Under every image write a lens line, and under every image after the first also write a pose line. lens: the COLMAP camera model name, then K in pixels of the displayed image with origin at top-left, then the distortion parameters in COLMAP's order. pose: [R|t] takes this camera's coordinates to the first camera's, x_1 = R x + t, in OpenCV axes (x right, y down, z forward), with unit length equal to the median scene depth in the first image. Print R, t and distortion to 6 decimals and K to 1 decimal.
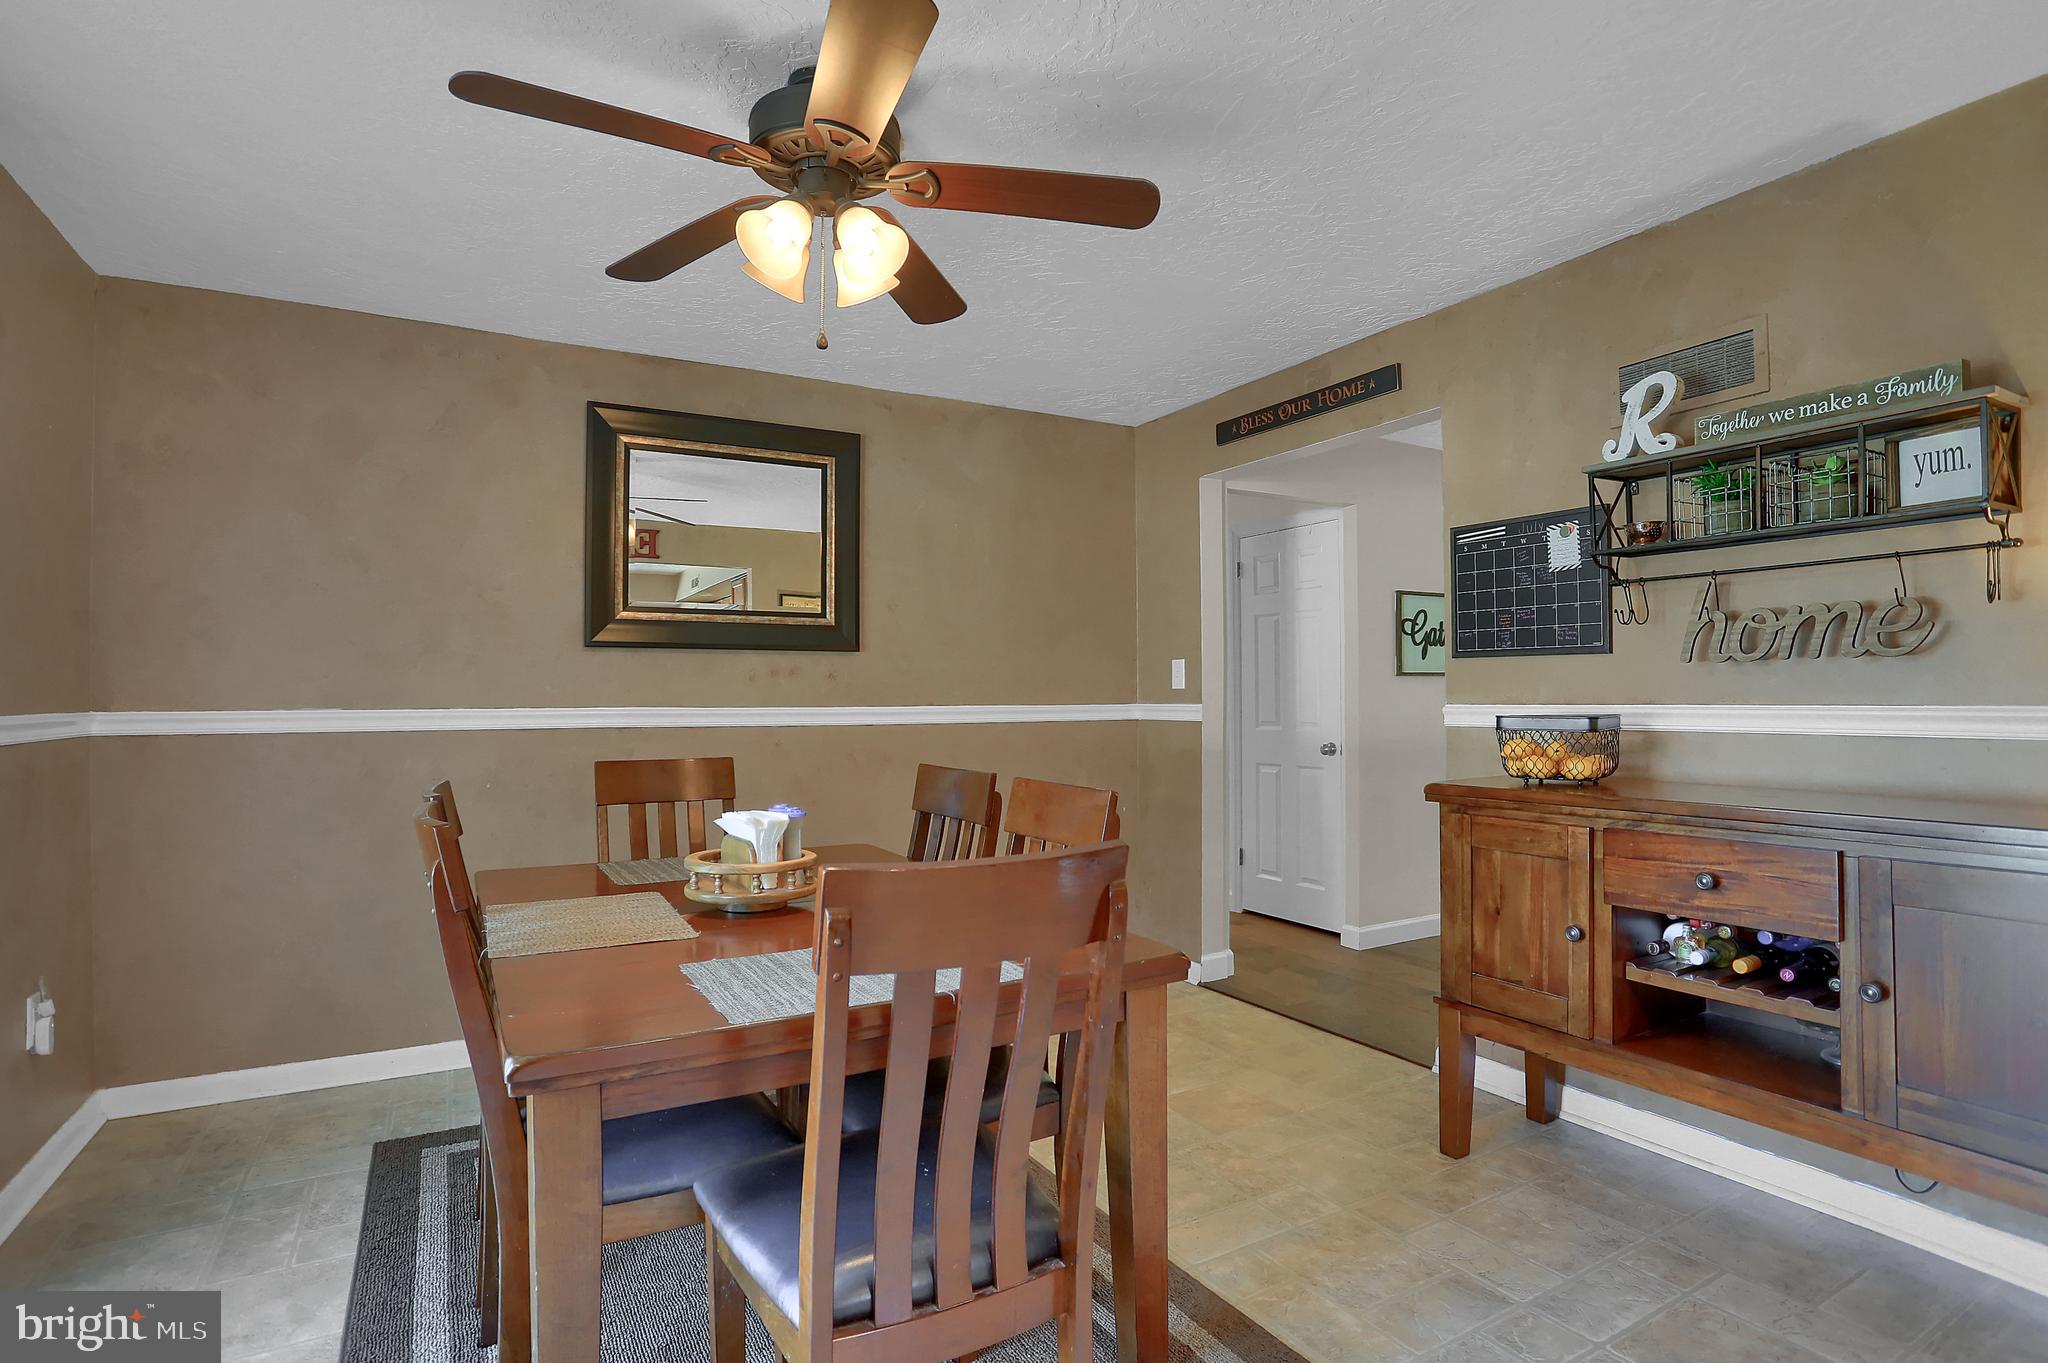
lens RADIAL K [[1050.7, 0, 1047.8], [0, 1050.7, 679.6], [0, 0, 1]] dist [-0.066322, 0.051316]
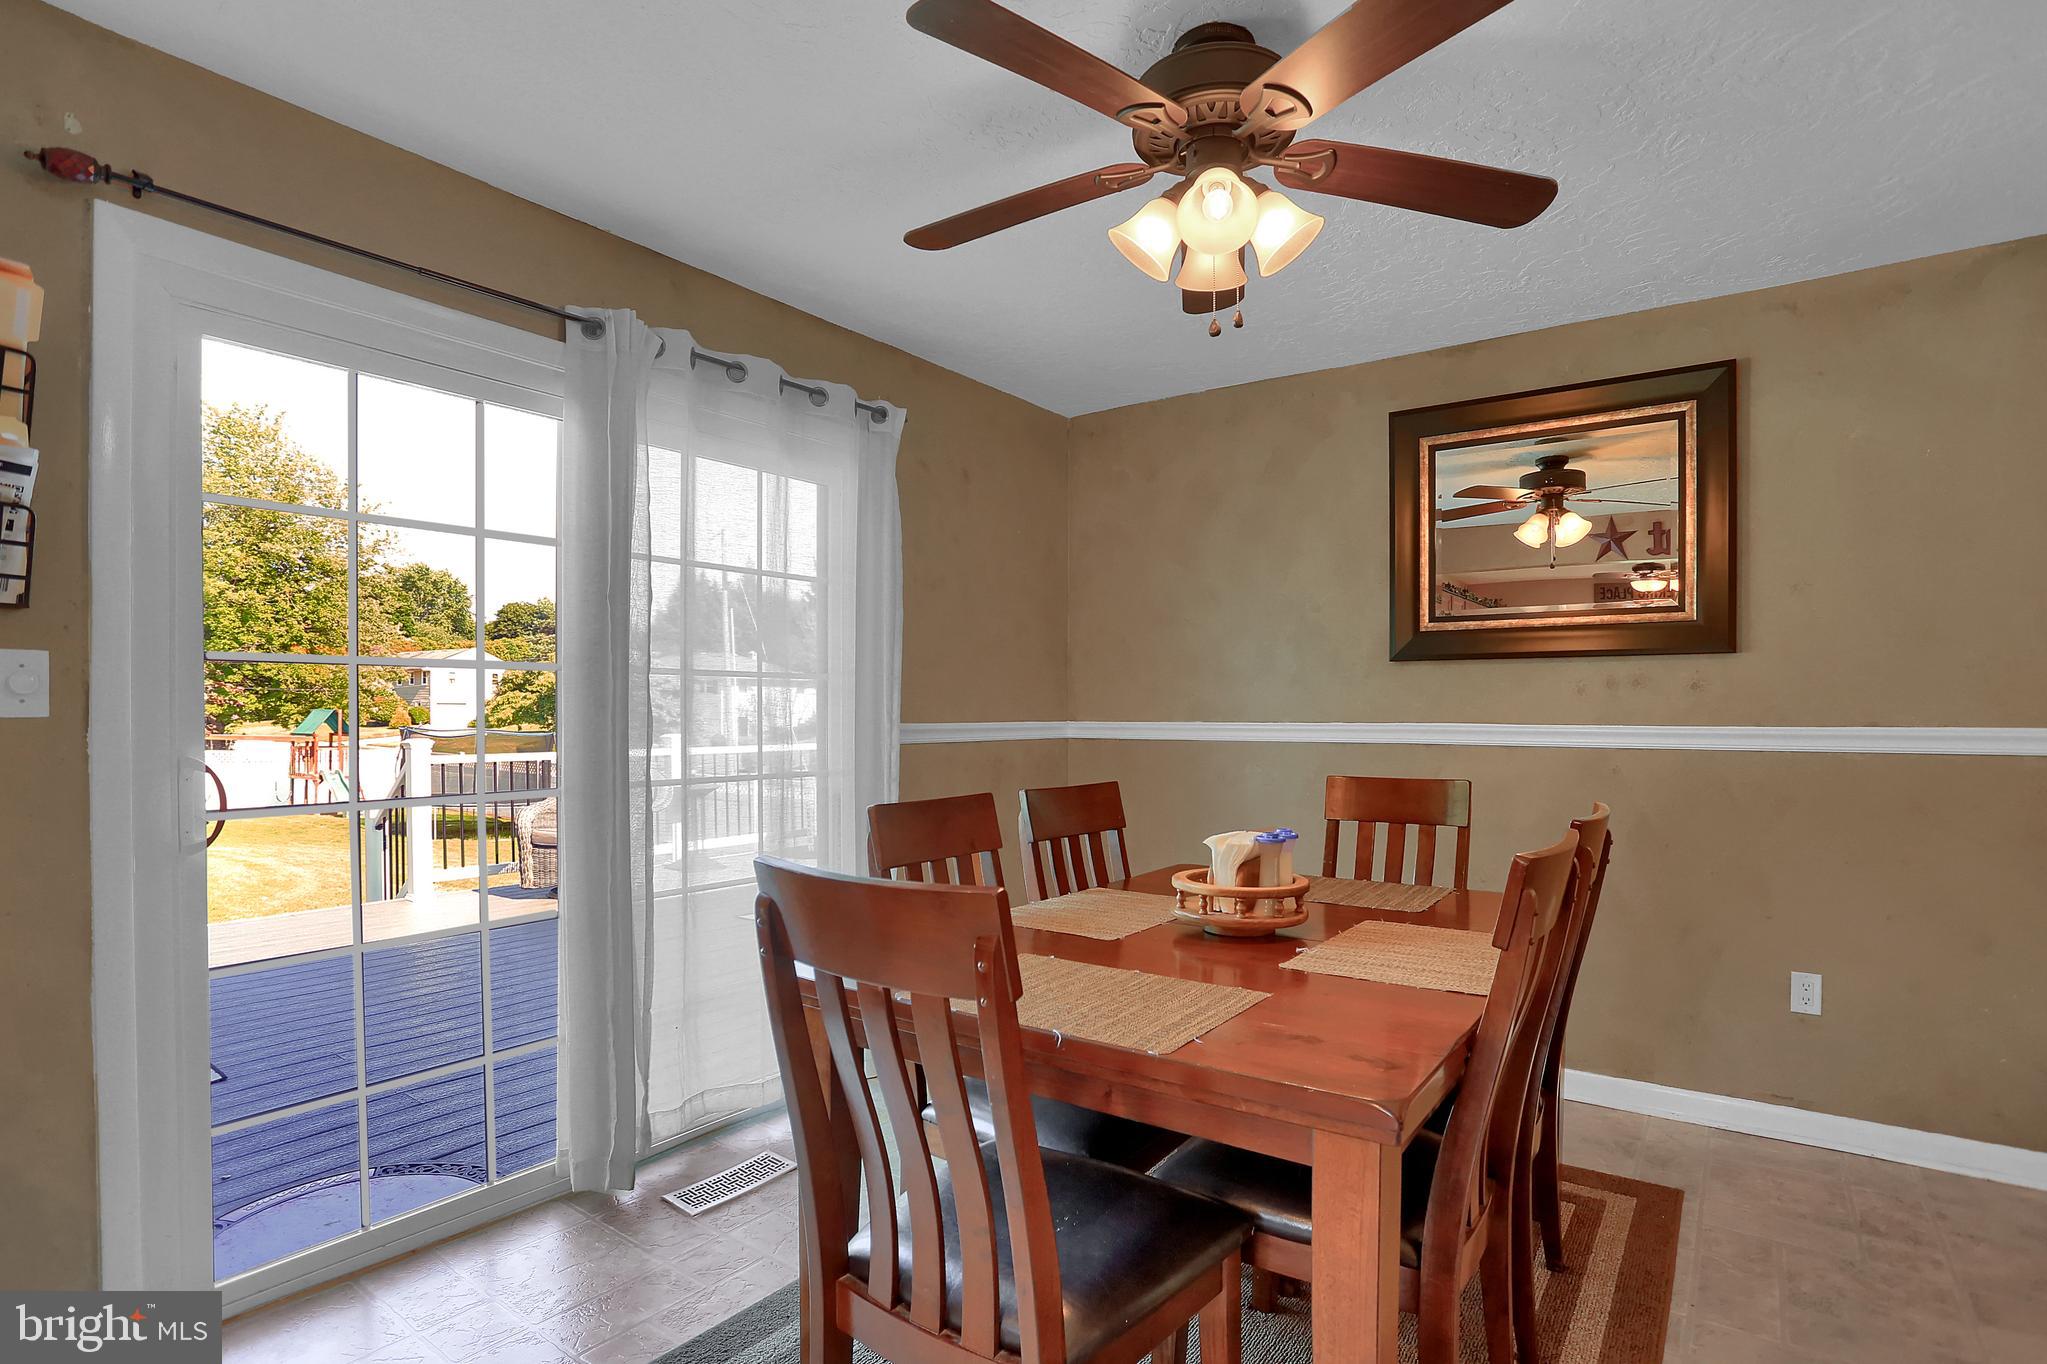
lens RADIAL K [[1062.3, 0, 1027.1], [0, 1062.3, 711.2], [0, 0, 1]] dist [-0.001220, 0.000037]
pose [[0.430109, 0.004818, -0.902764, 0.316519], [0.013016, 0.999849, 0.011538, -0.000506], [0.902683, -0.016713, 0.429981, 0.243501]]
